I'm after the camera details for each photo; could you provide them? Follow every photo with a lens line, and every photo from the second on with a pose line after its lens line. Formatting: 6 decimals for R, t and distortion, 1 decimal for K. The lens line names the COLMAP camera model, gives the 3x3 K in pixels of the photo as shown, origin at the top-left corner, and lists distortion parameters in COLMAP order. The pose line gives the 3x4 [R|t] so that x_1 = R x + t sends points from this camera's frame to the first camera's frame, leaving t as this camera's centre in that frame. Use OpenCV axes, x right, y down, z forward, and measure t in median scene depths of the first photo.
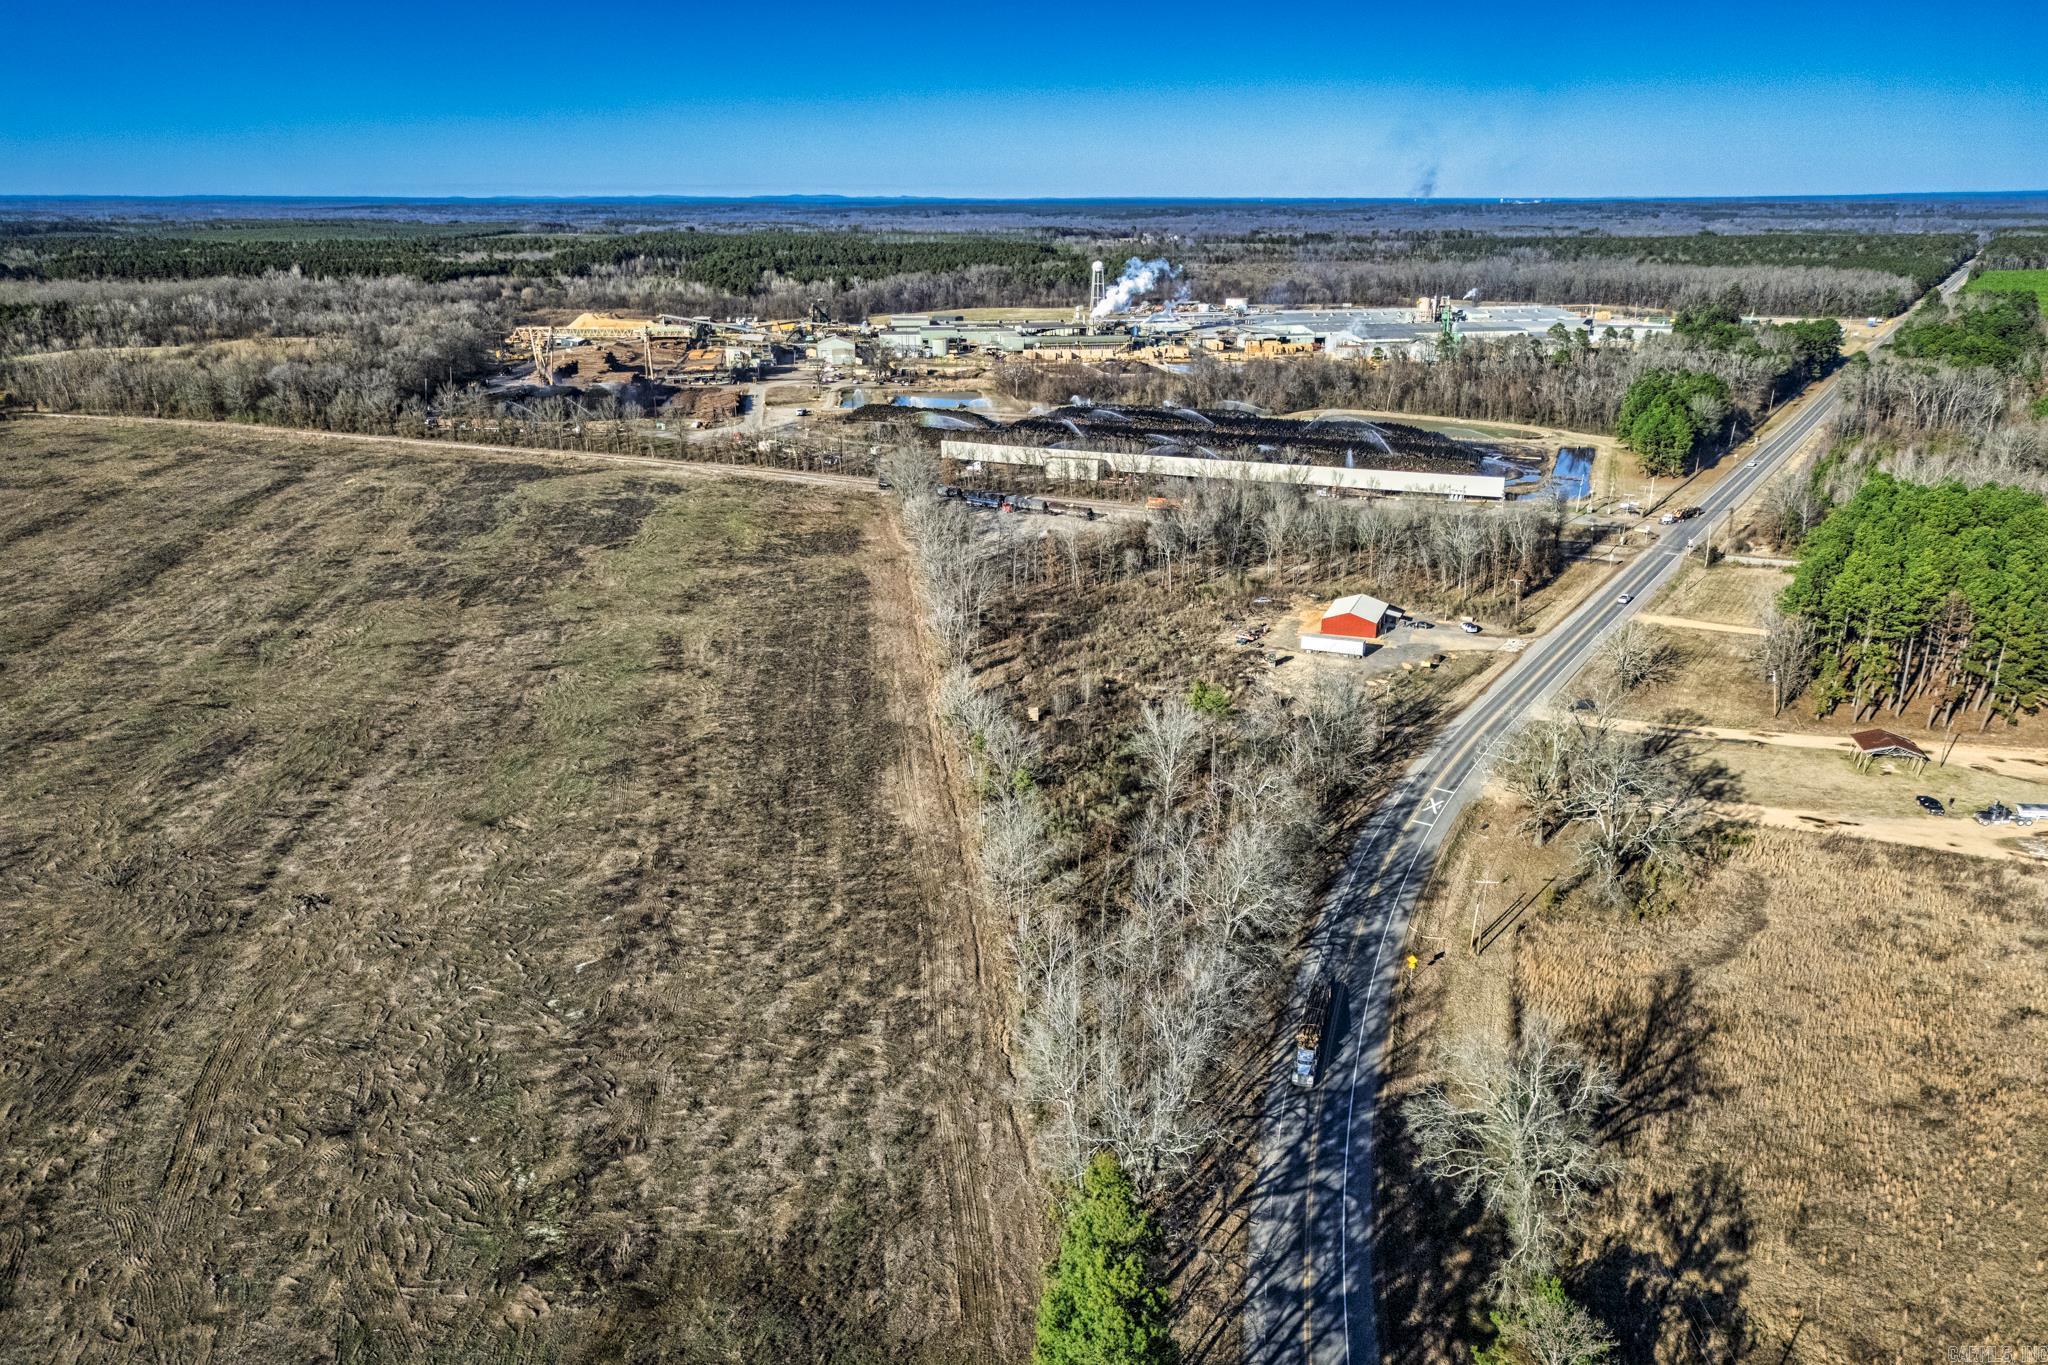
lens RADIAL K [[1510.9, 0, 1024.0], [0, 1510.9, 682.5], [0, 0, 1]] dist [0.057917, -0.082448]
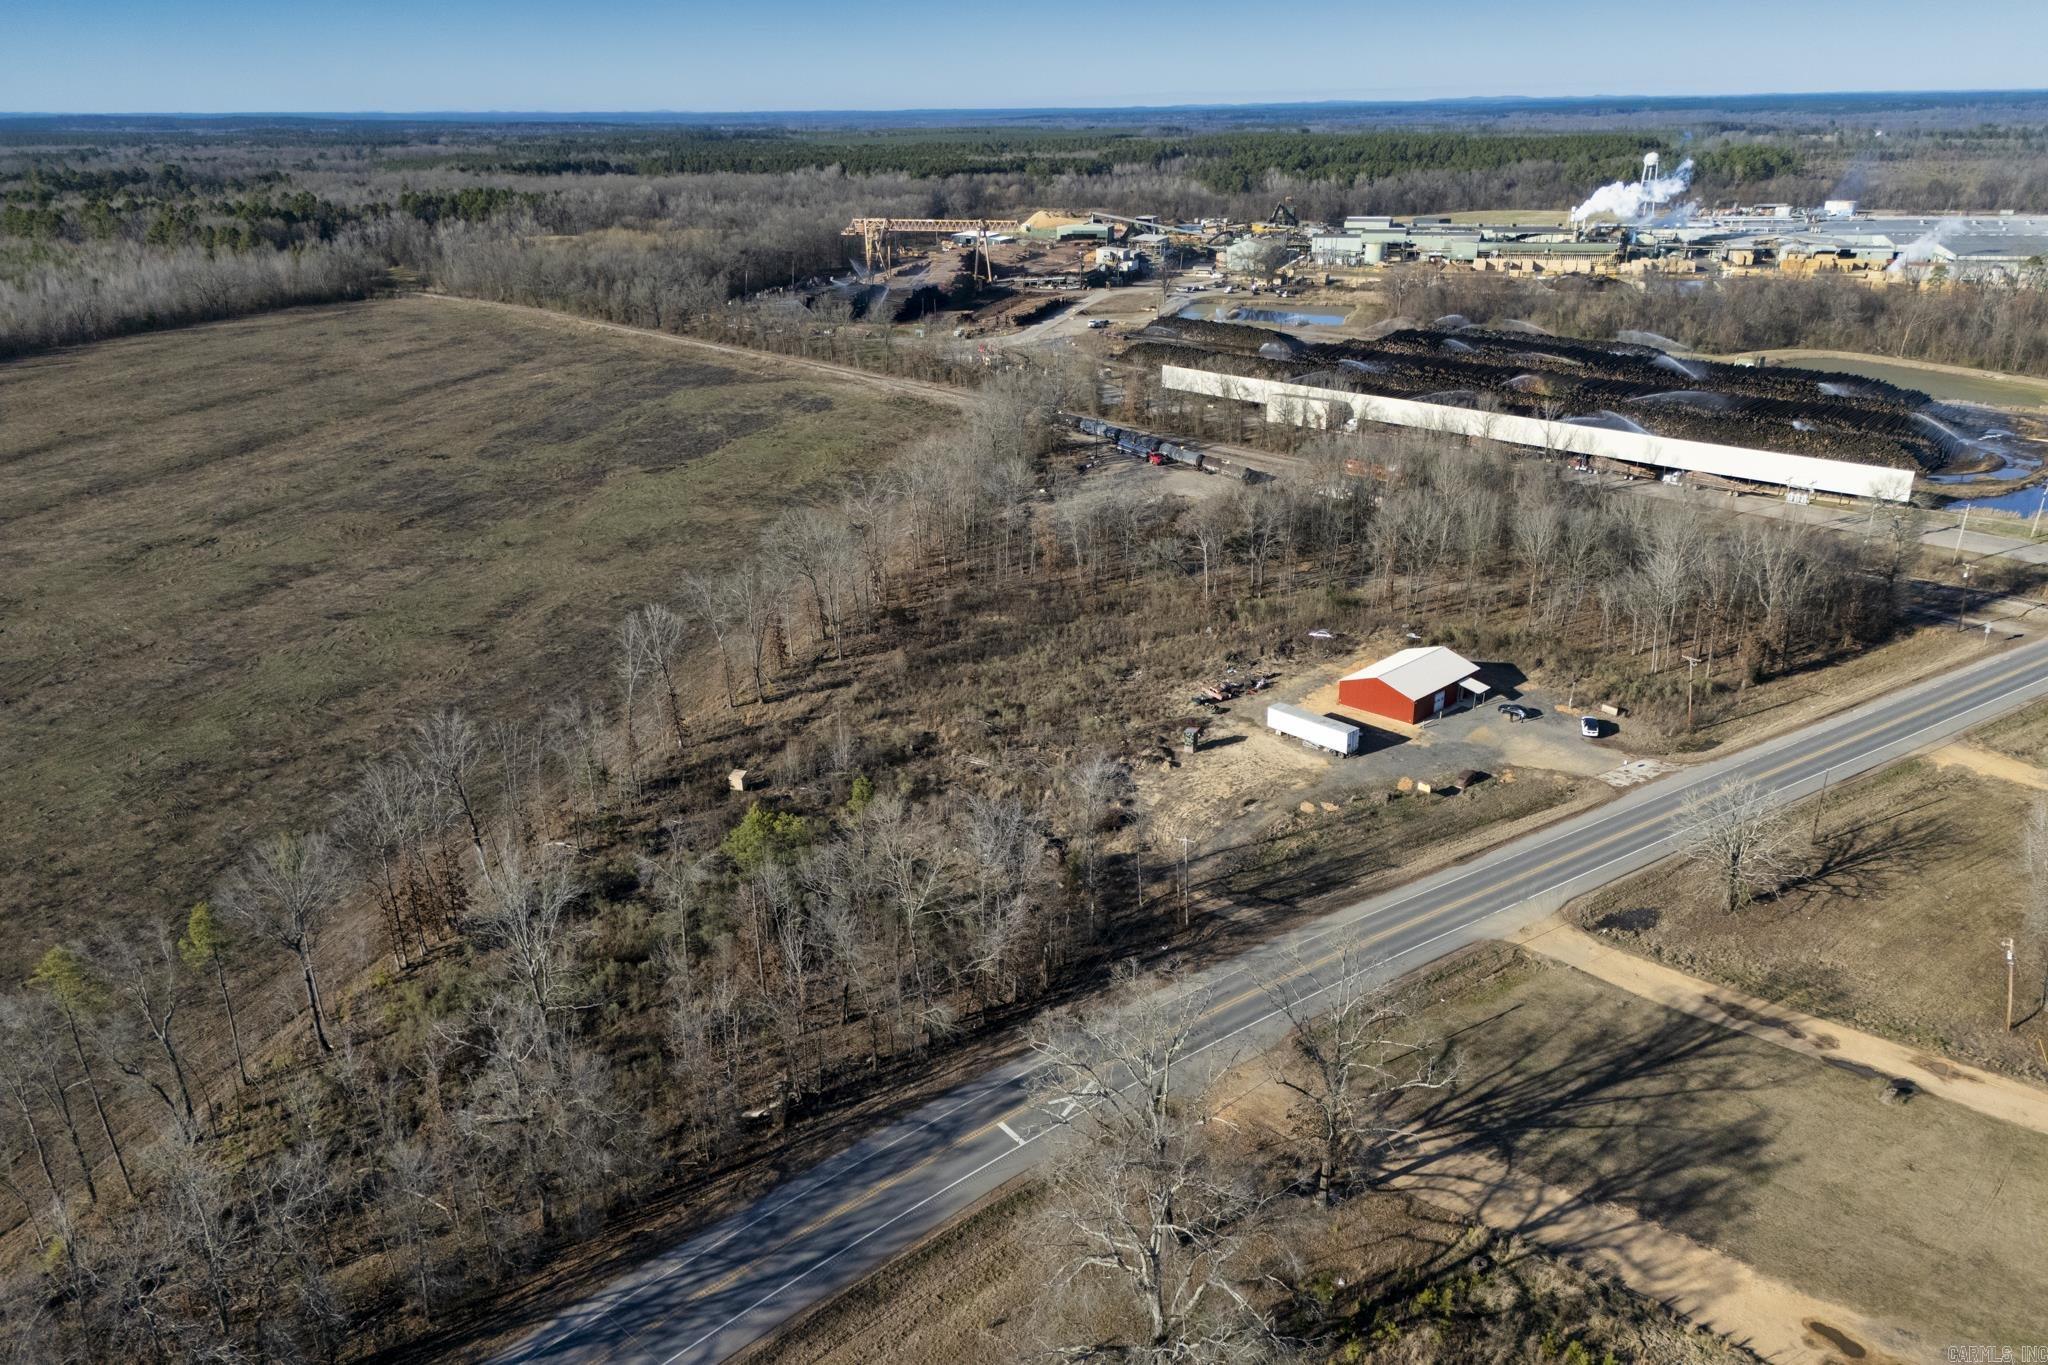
lens RADIAL K [[1510.9, 0, 1024.0], [0, 1510.9, 682.5], [0, 0, 1]] dist [0.057917, -0.082448]
pose [[0.914101, 0.134117, -0.382664, 0.154615], [-0.112605, 0.990559, 0.078185, -0.036754], [0.389538, -0.028379, 0.920573, 0.176582]]
